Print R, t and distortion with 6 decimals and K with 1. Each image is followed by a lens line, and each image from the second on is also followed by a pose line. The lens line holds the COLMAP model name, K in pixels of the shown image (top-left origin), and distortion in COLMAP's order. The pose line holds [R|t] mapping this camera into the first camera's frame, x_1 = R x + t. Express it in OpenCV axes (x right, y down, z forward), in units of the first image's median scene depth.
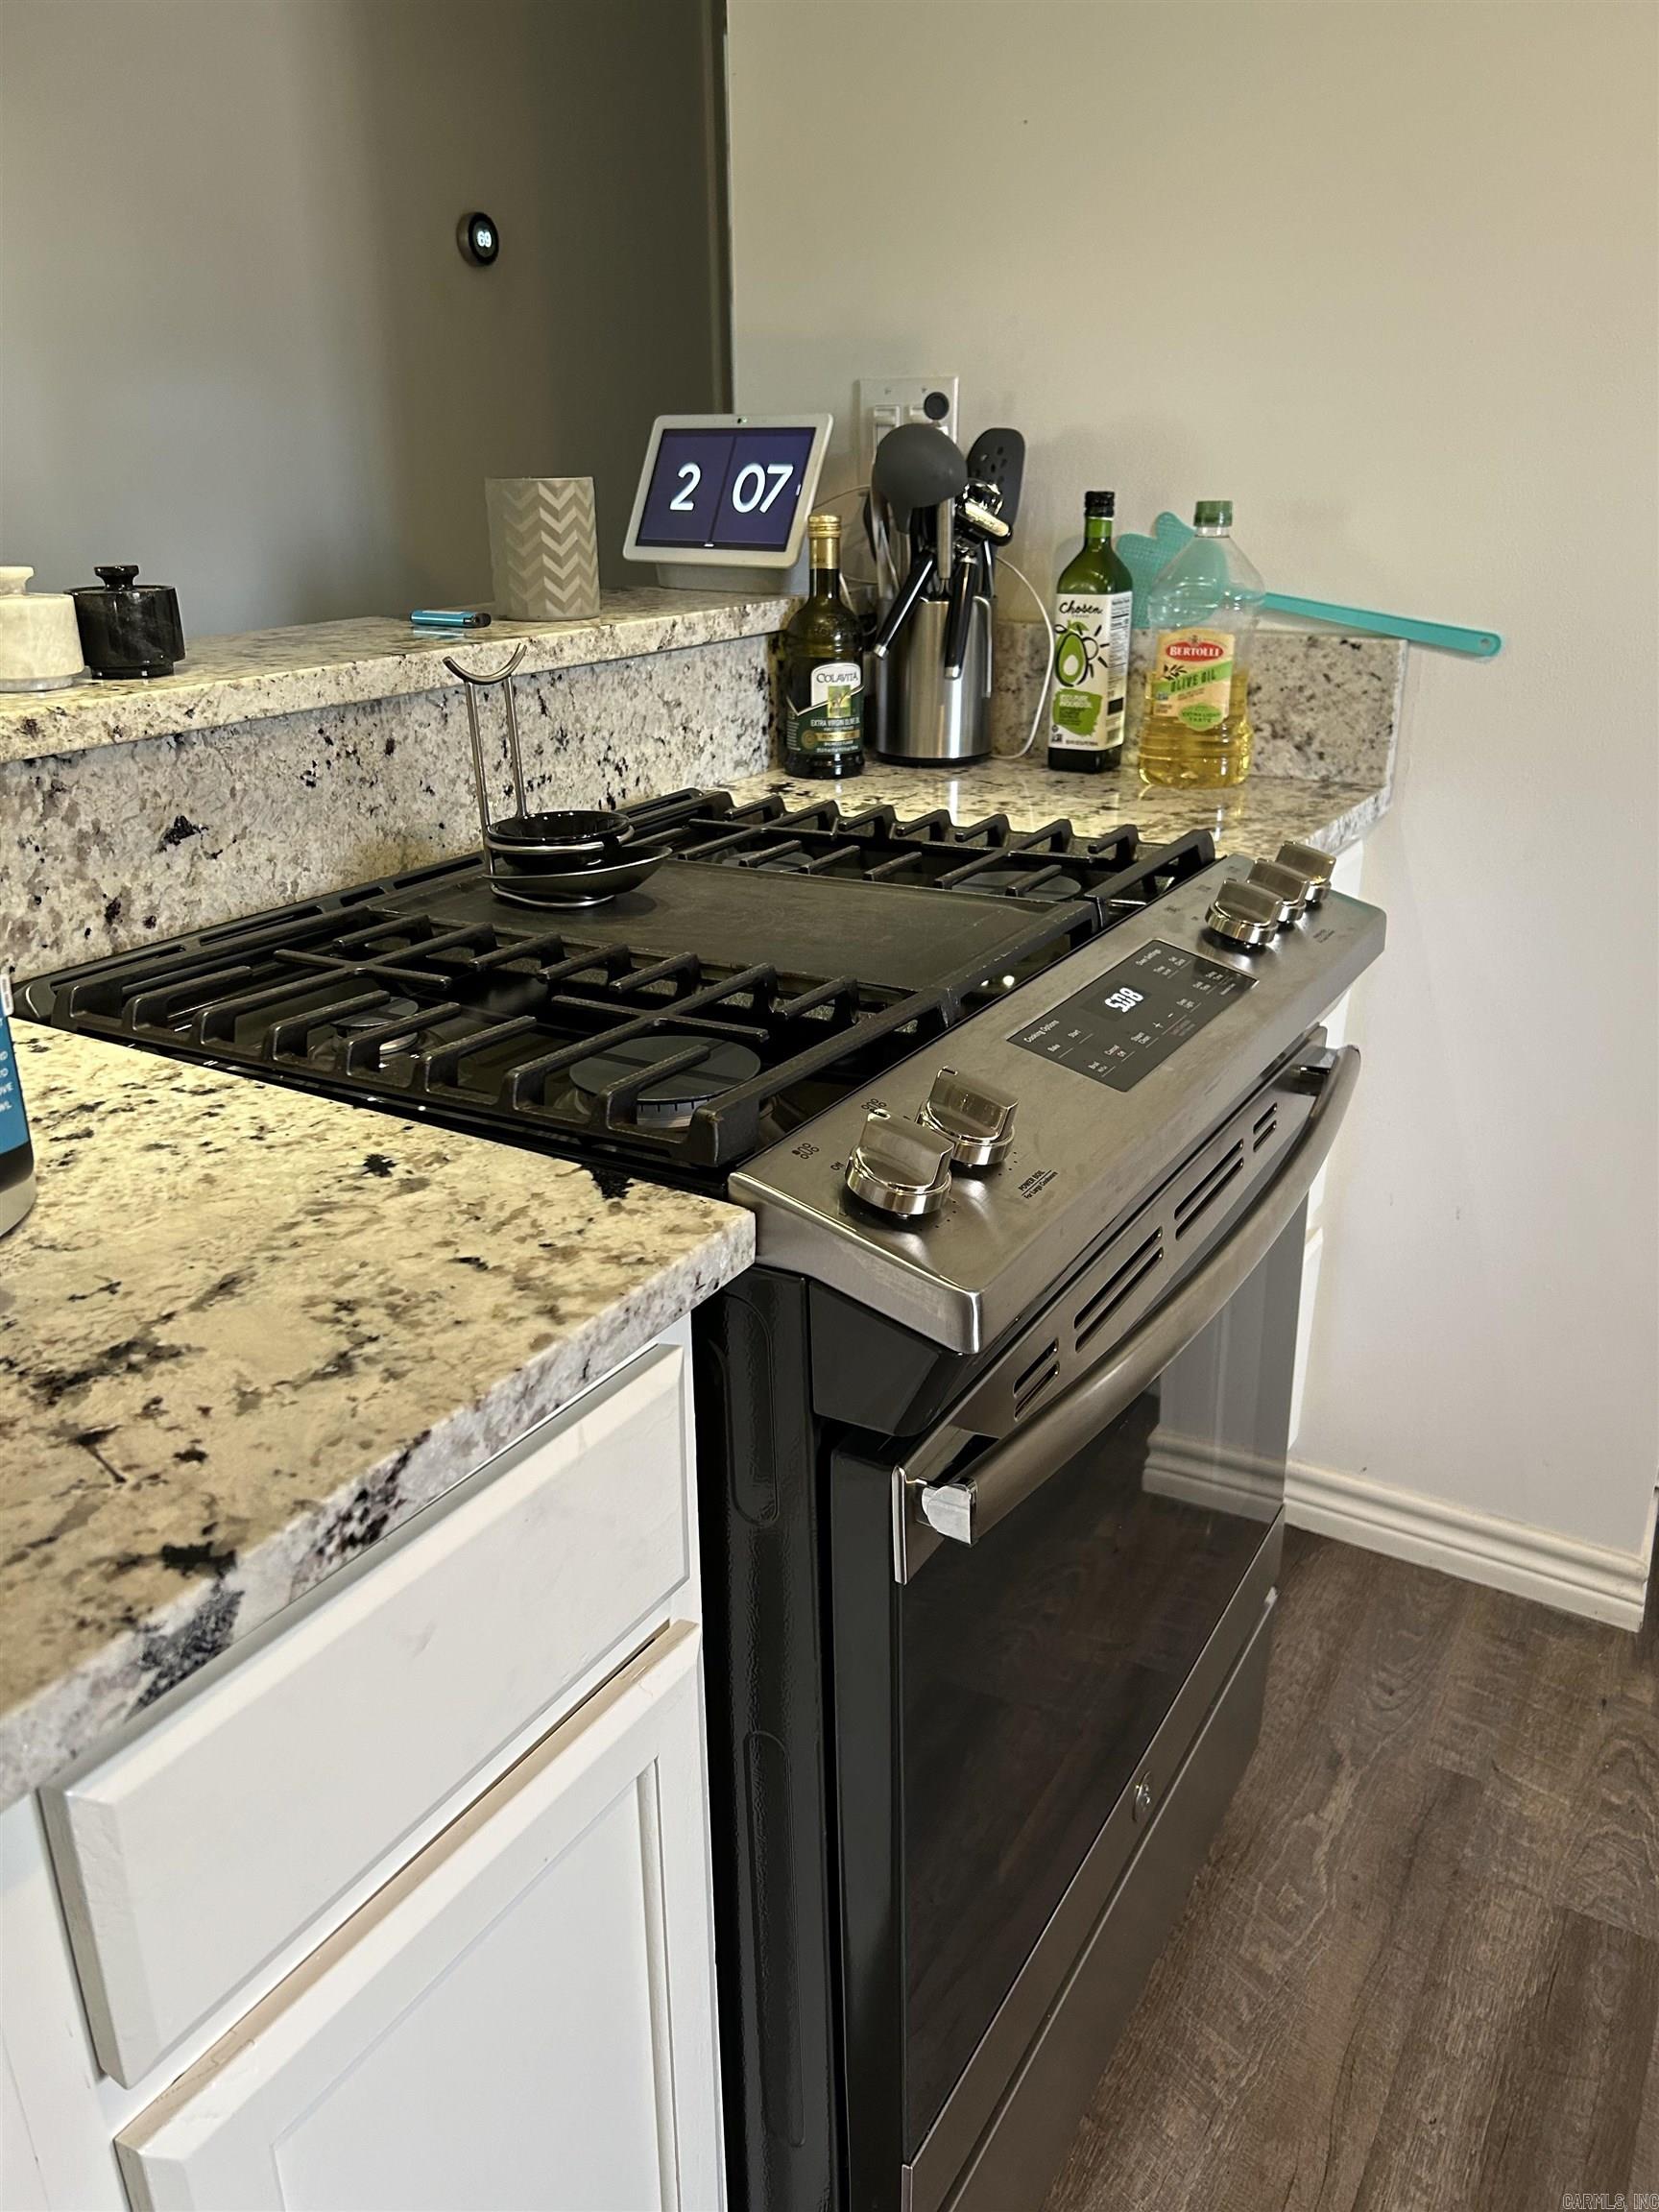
lens RADIAL K [[1656.5, 0, 827.6], [0, 1656.5, 1125.4], [0, 0, 1]] dist [0.046543, -0.068173]
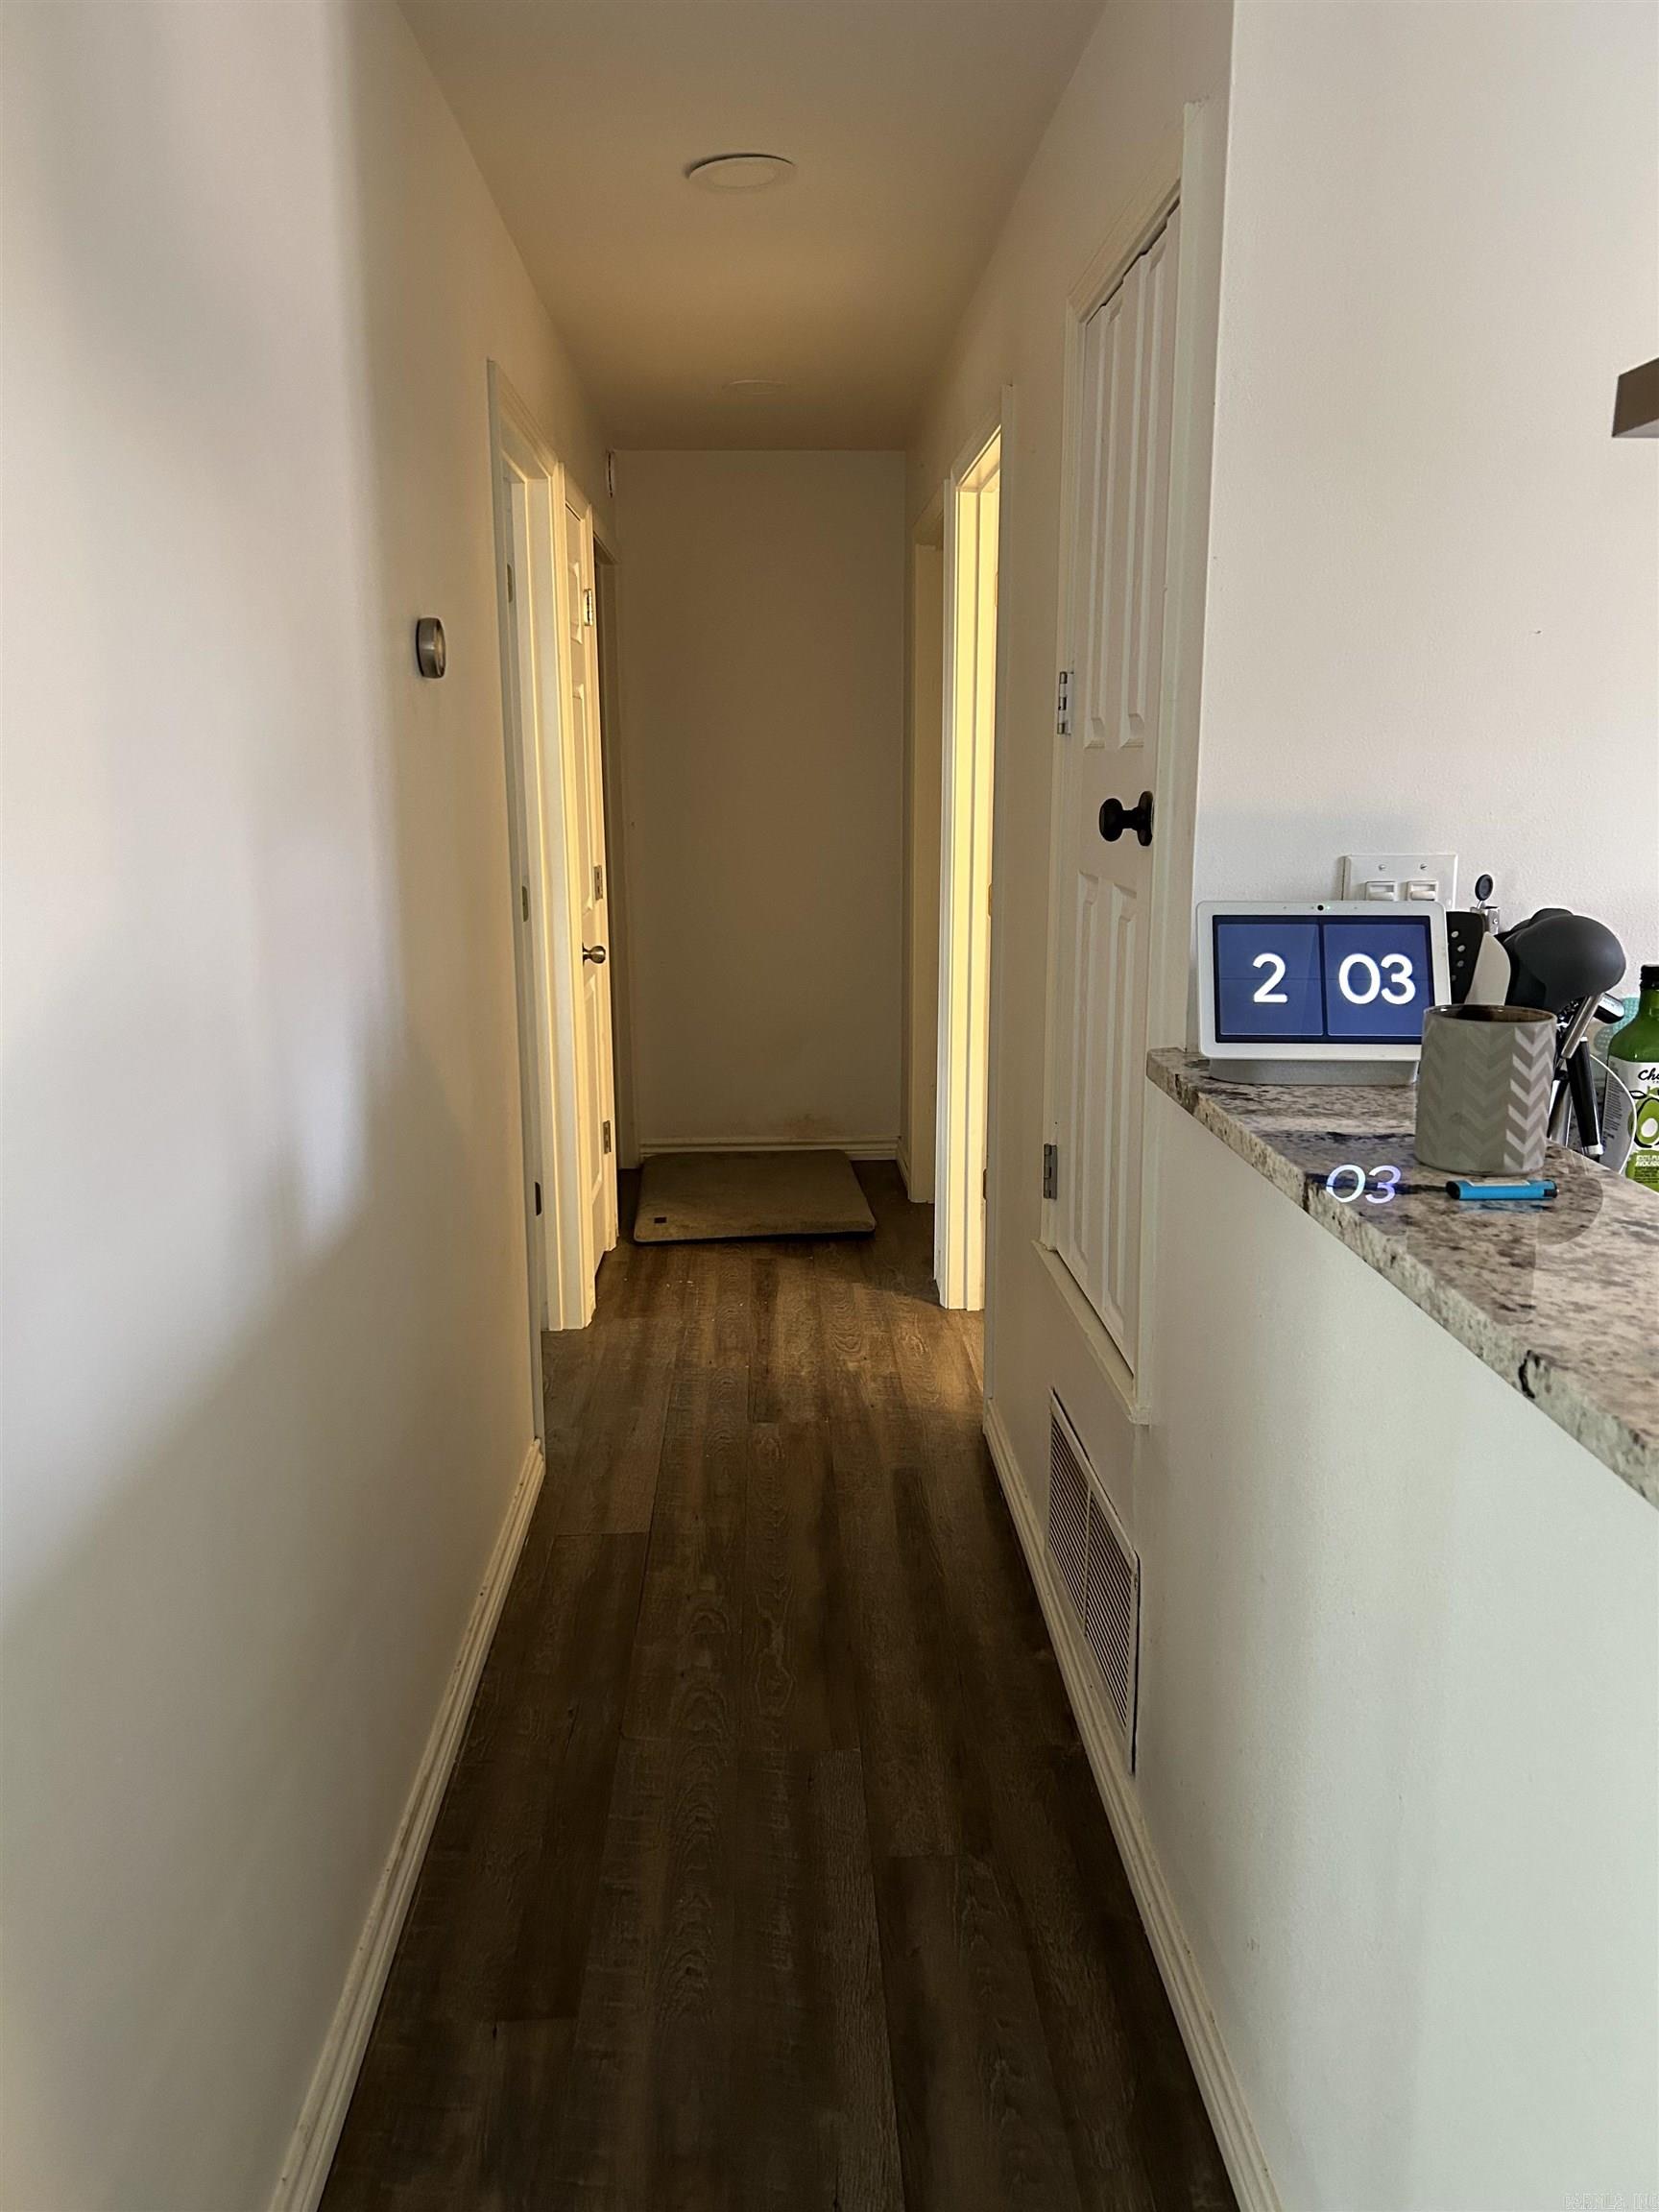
lens RADIAL K [[1657.6, 0, 829.1], [0, 1657.6, 1116.9], [0, 0, 1]] dist [0.059795, -0.005866]
pose [[0.838932, -0.111435, 0.532706, -0.865251], [0.199141, 0.973787, -0.109914, -0.285880], [-0.506494, 0.198294, 0.839133, 0.415450]]
